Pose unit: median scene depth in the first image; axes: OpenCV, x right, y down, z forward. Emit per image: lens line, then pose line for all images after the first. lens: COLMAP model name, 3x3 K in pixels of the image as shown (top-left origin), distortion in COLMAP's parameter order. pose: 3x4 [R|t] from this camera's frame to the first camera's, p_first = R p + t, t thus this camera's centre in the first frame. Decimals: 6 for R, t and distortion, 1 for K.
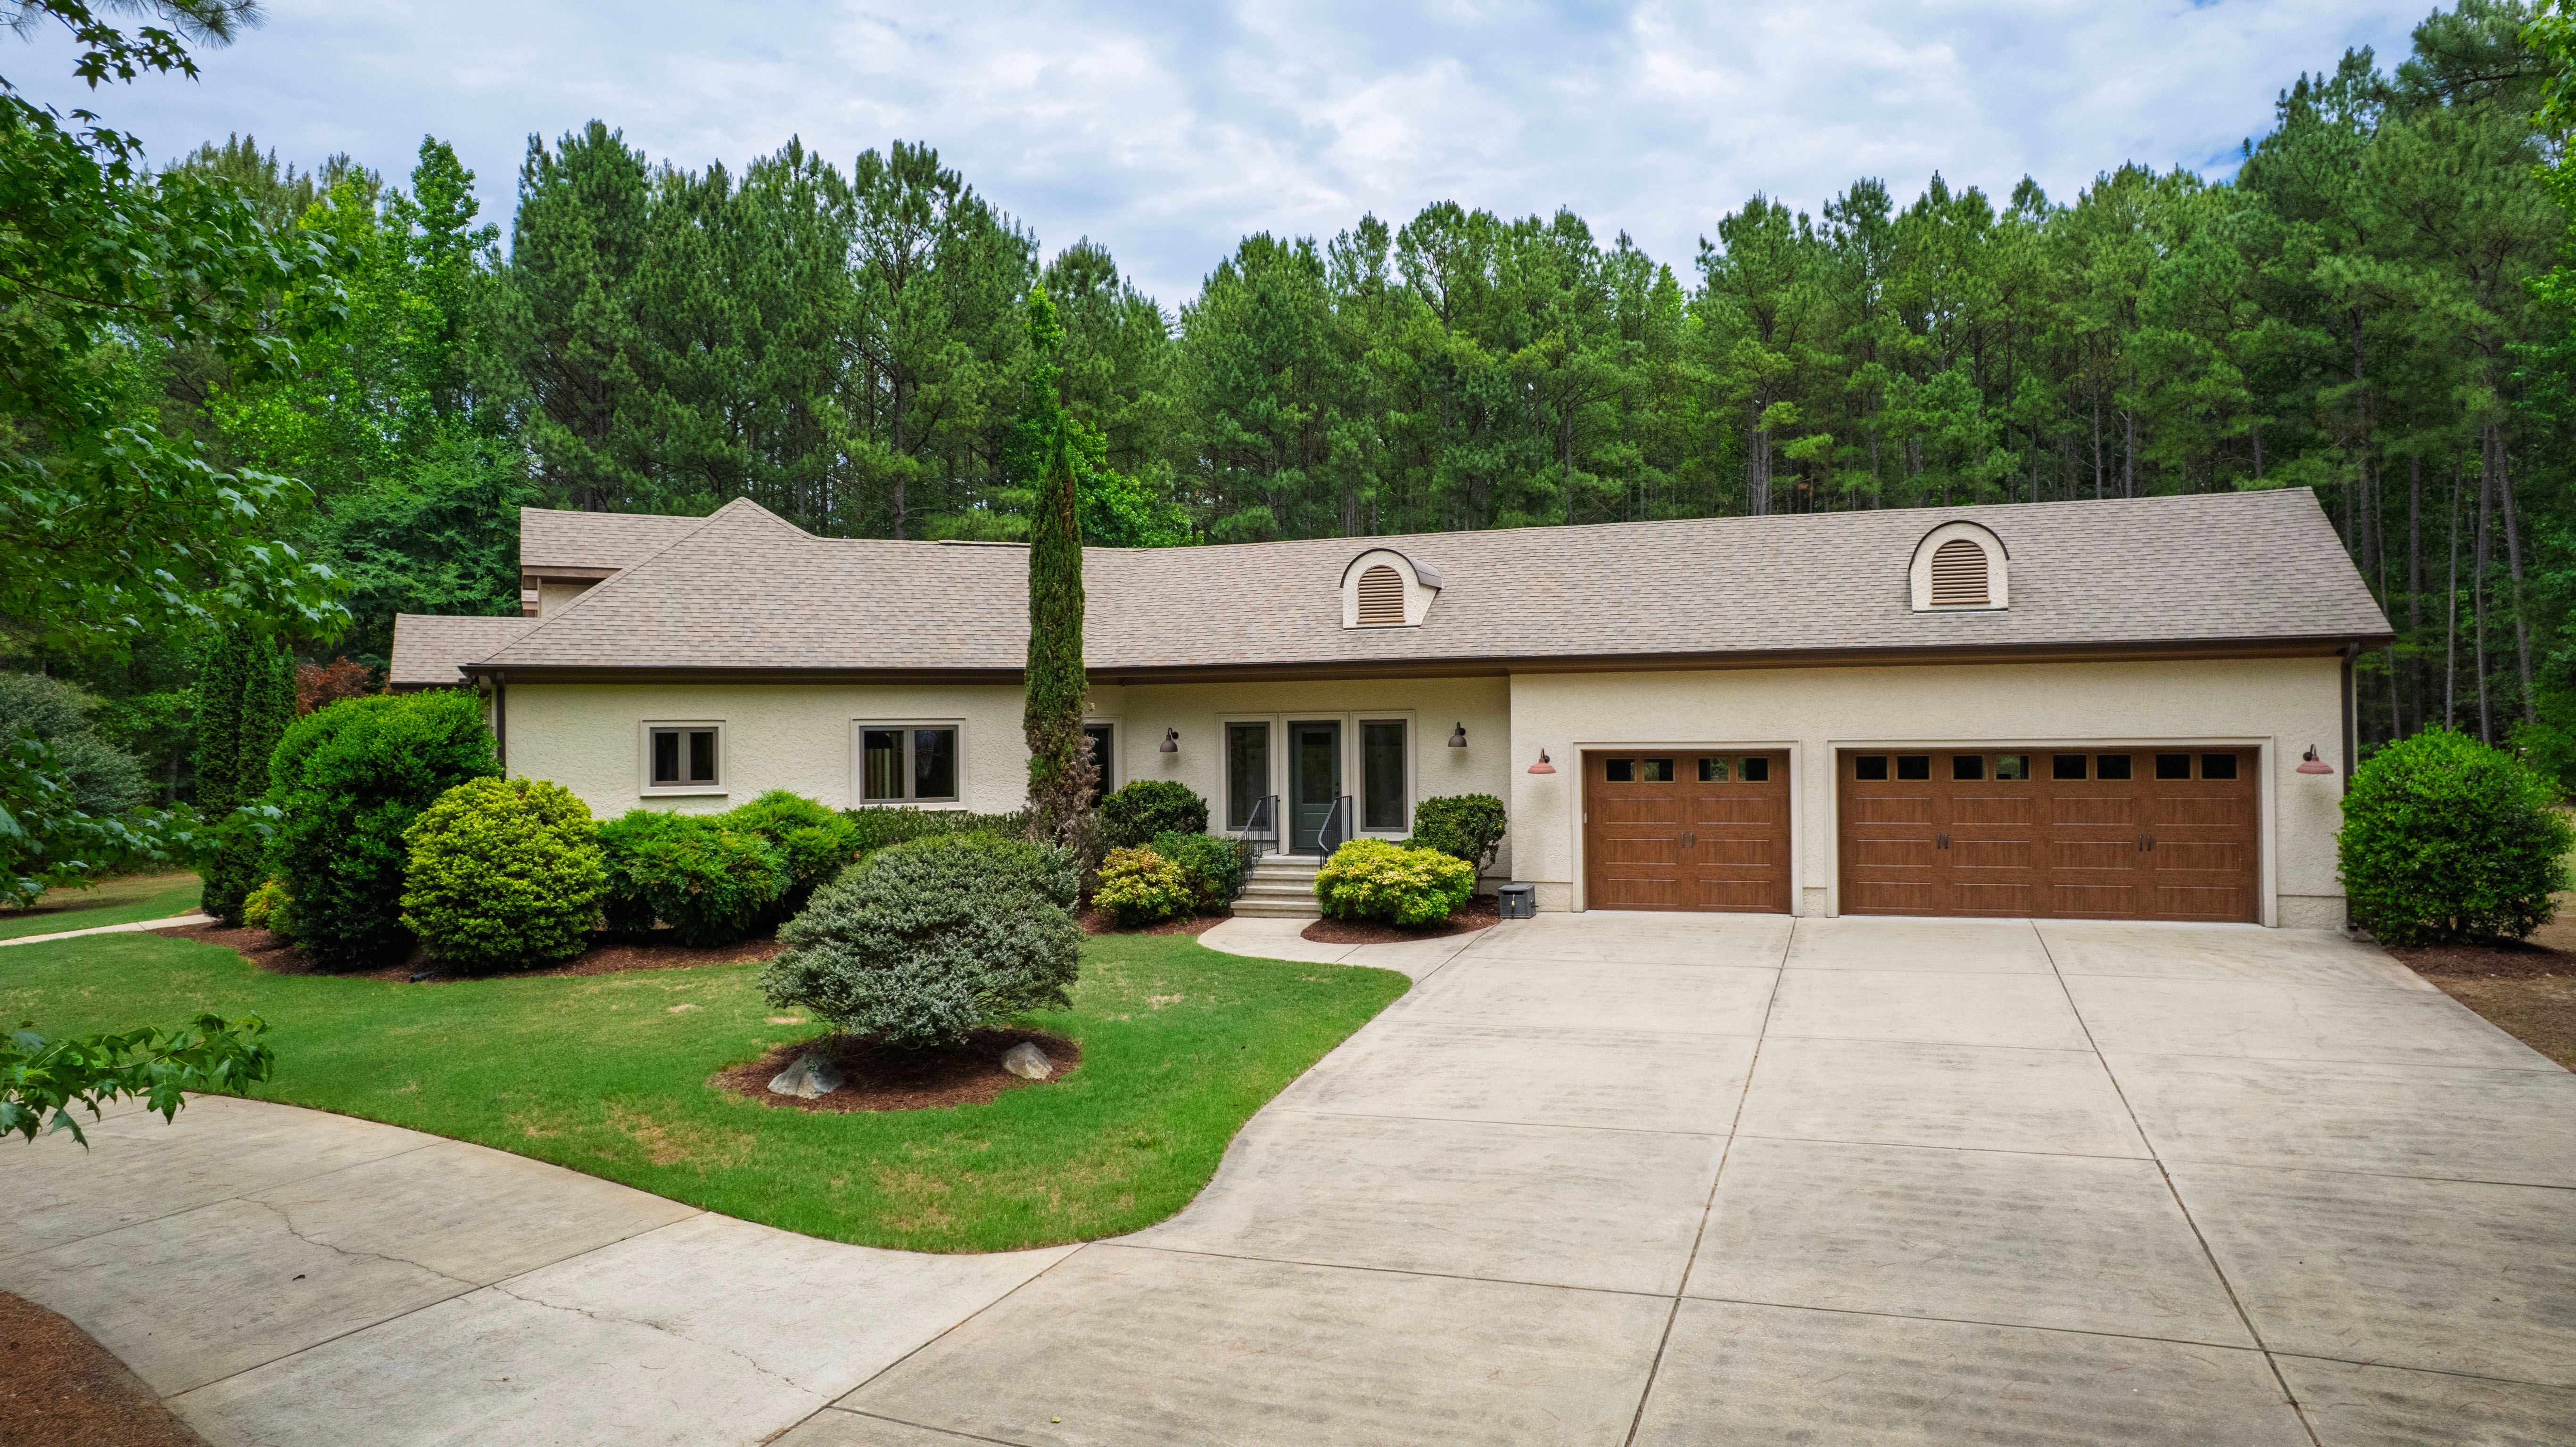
lens RADIAL K [[1674.5, 0, 1287.4], [0, 1674.5, 734.5], [0, 0, 1]] dist [-0.022031, 0.020494]
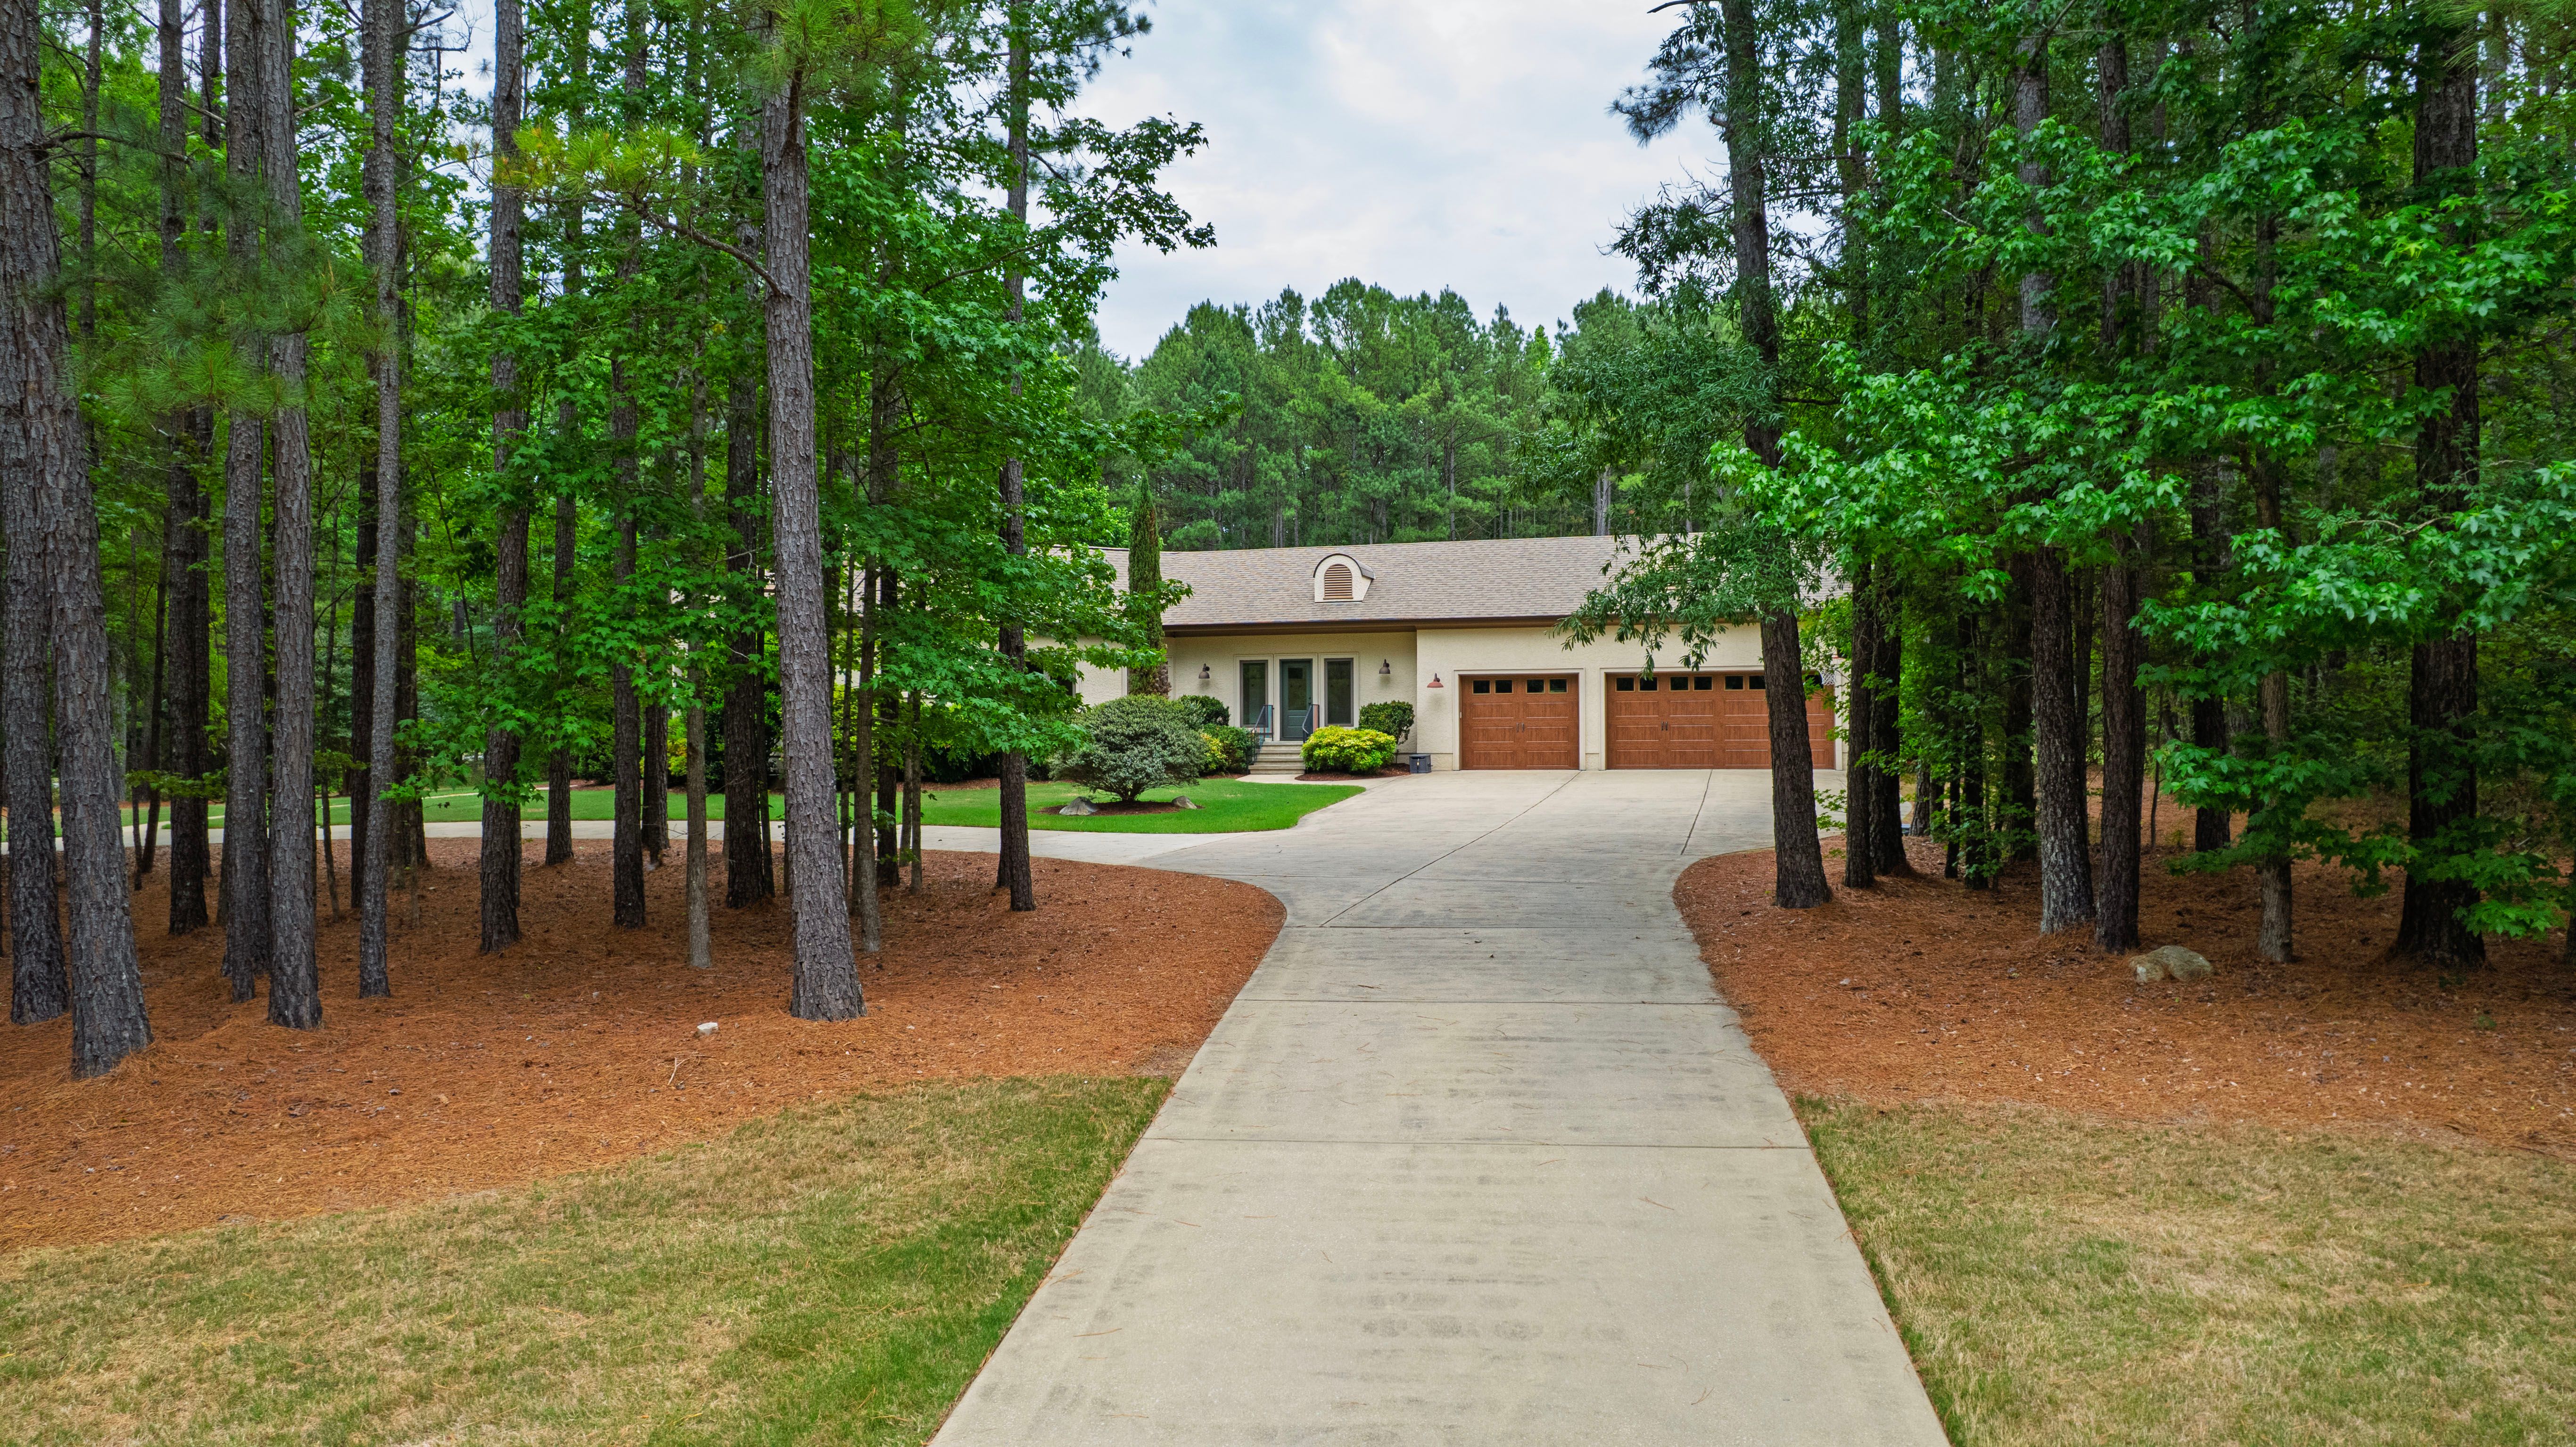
lens RADIAL K [[1674.5, 0, 1290.5], [0, 1674.5, 712.1], [0, 0, 1]] dist [-0.022031, 0.020494]
pose [[0.997199, 0.007282, 0.074436, -0.109806], [-0.005791, 0.999779, -0.020229, 0.076508], [-0.074567, 0.019741, 0.997021, -0.620505]]
